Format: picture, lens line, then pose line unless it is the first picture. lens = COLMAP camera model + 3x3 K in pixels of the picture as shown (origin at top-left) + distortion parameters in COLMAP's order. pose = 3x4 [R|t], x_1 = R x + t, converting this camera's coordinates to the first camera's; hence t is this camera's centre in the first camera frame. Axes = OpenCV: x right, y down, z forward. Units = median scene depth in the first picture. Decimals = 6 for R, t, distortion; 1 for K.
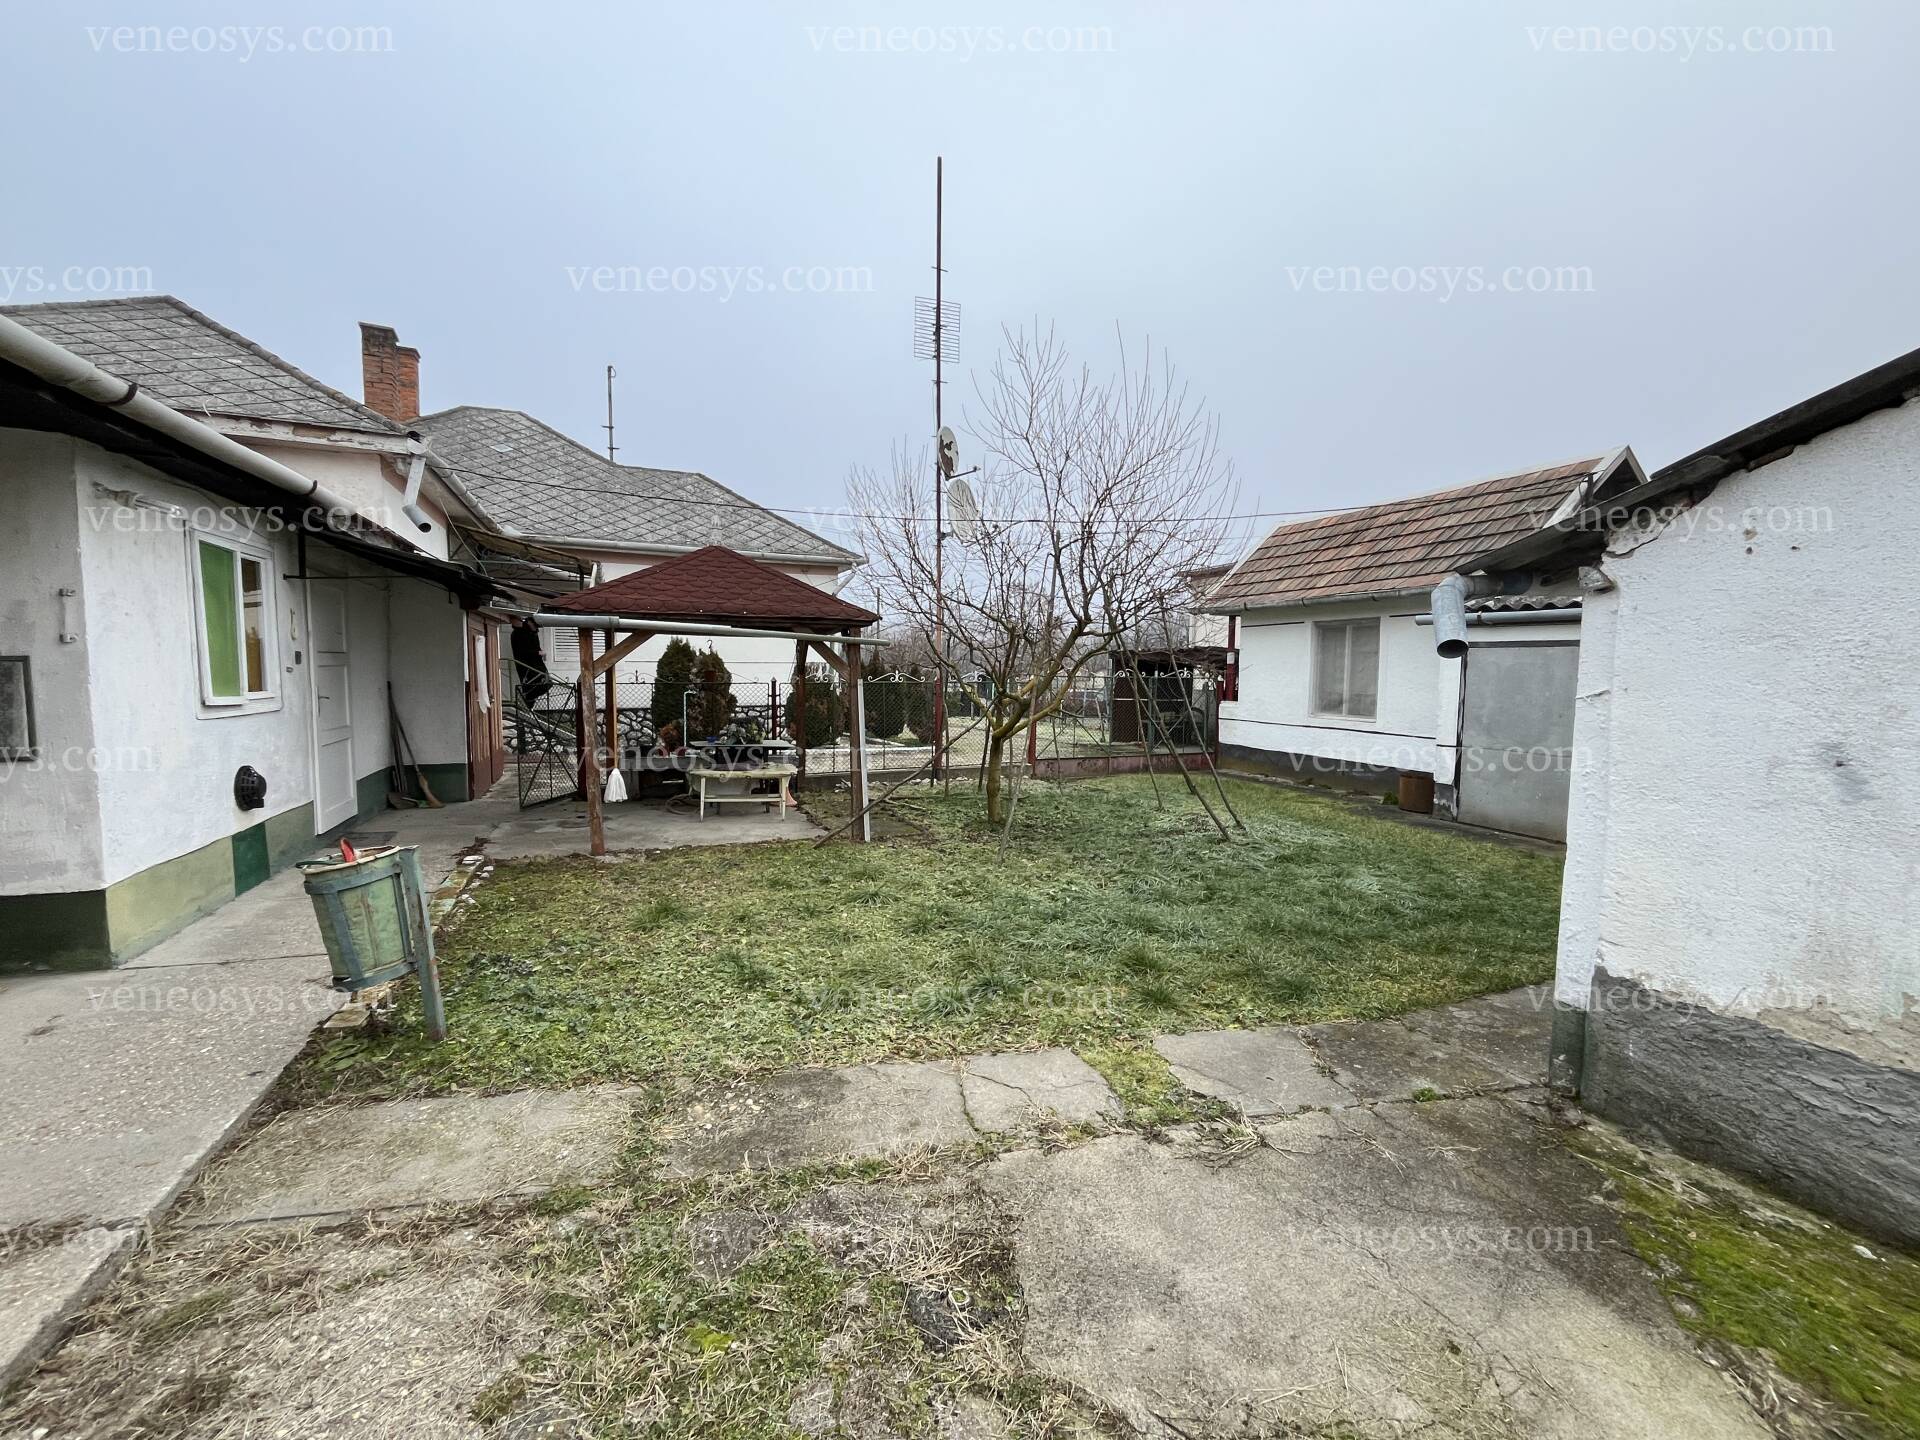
lens RADIAL K [[776.8, 0, 960.0], [0, 776.8, 720.0], [0, 0, 1]] dist [-0.003706, -0.000182]
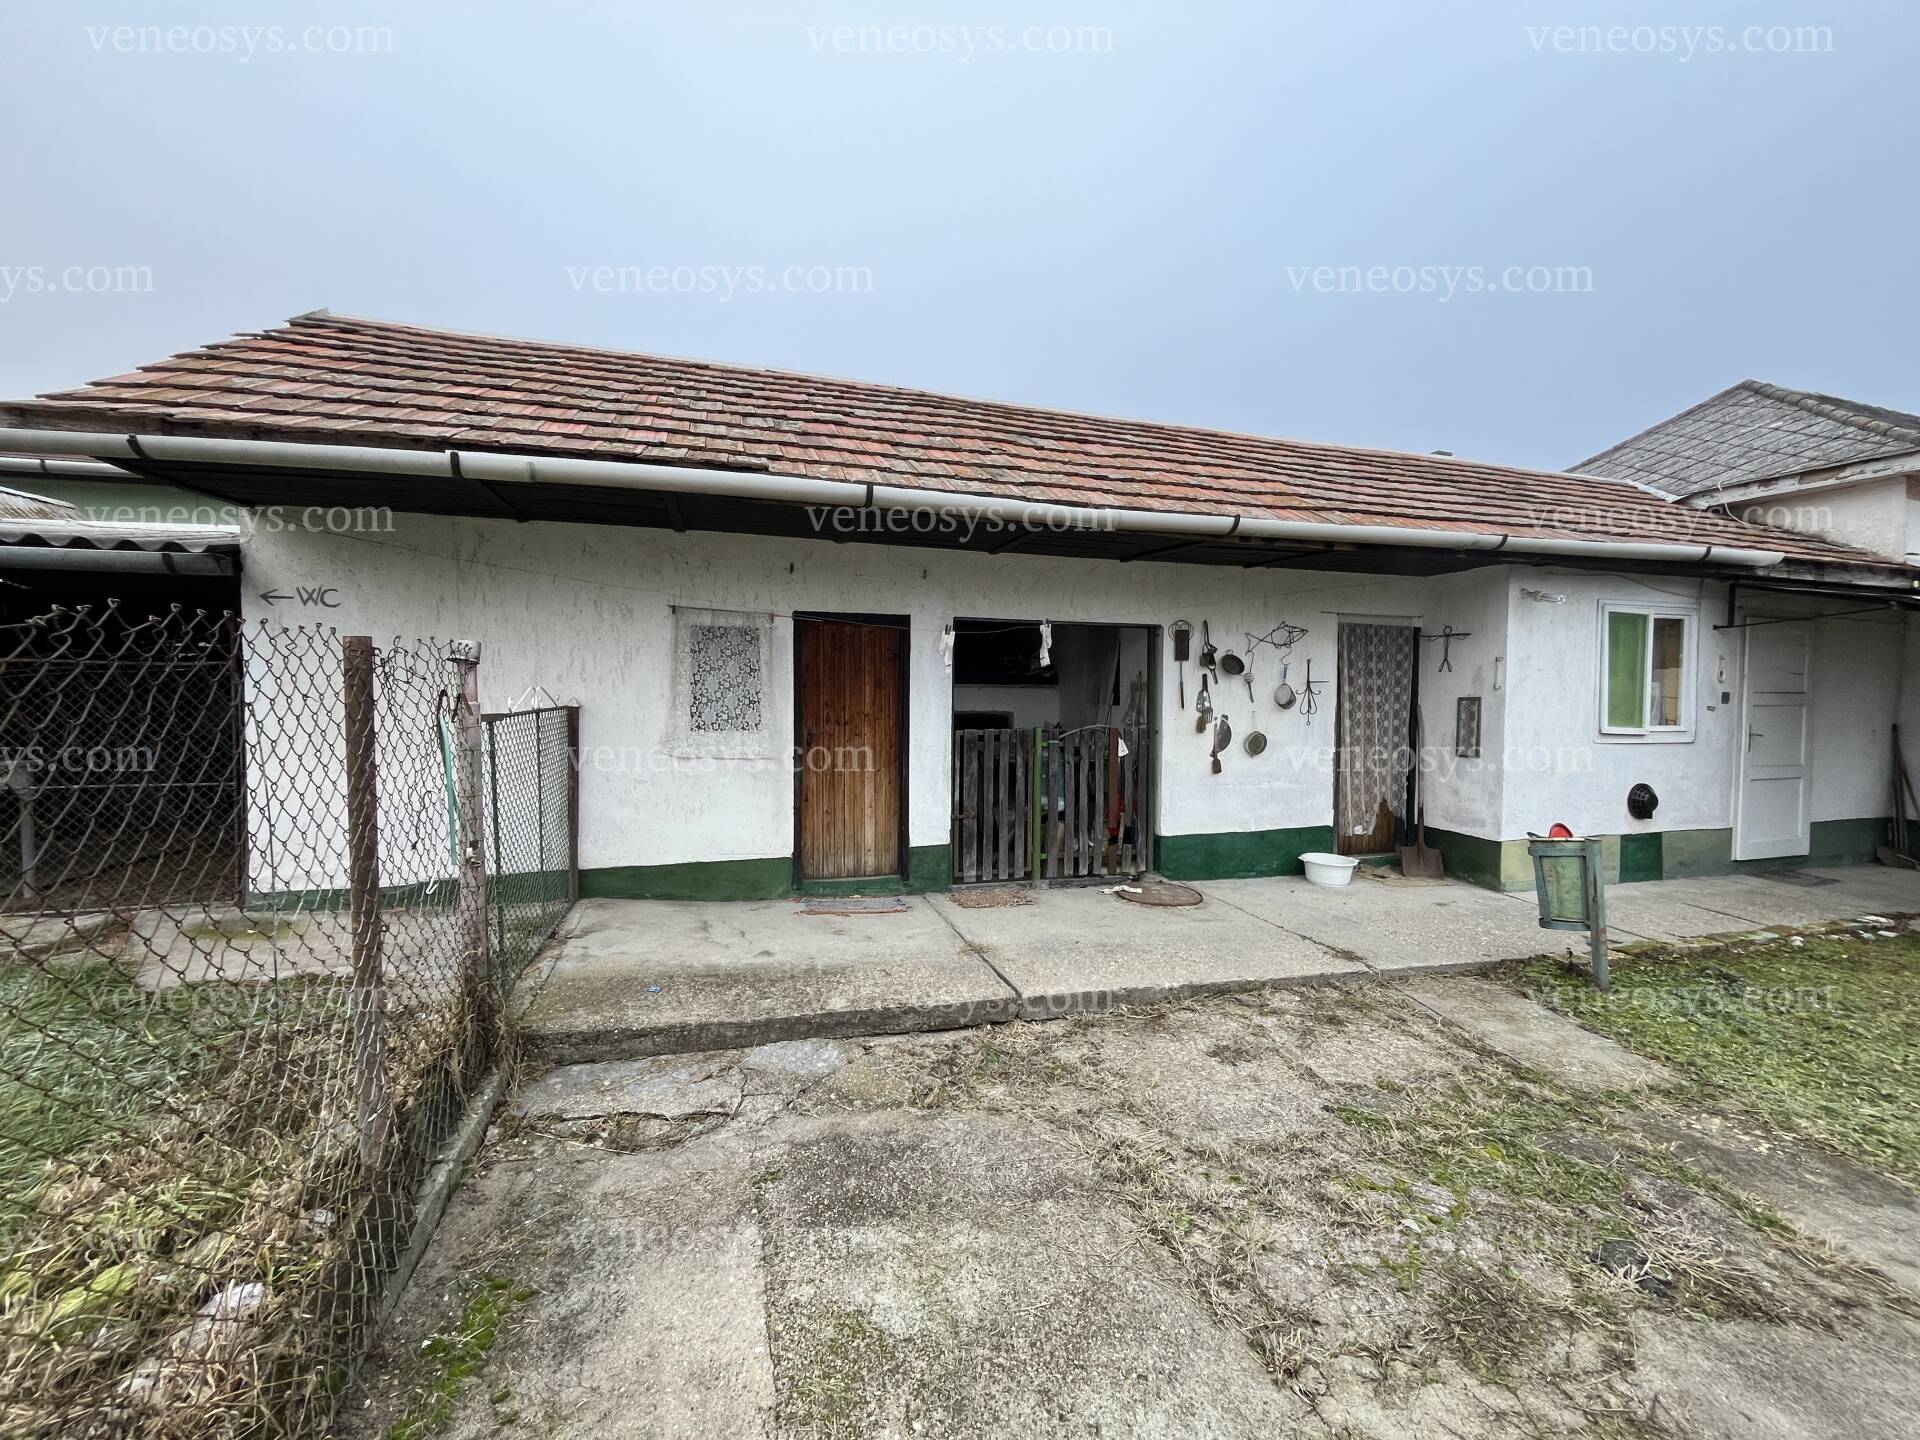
lens RADIAL K [[776.8, 0, 960.0], [0, 776.8, 720.0], [0, 0, 1]] dist [-0.003706, -0.000182]
pose [[-0.107568, 0.024387, -0.993899, 0.742345], [-0.077034, 0.996489, 0.032787, 0.000463], [0.991209, 0.080091, -0.105312, 0.040846]]
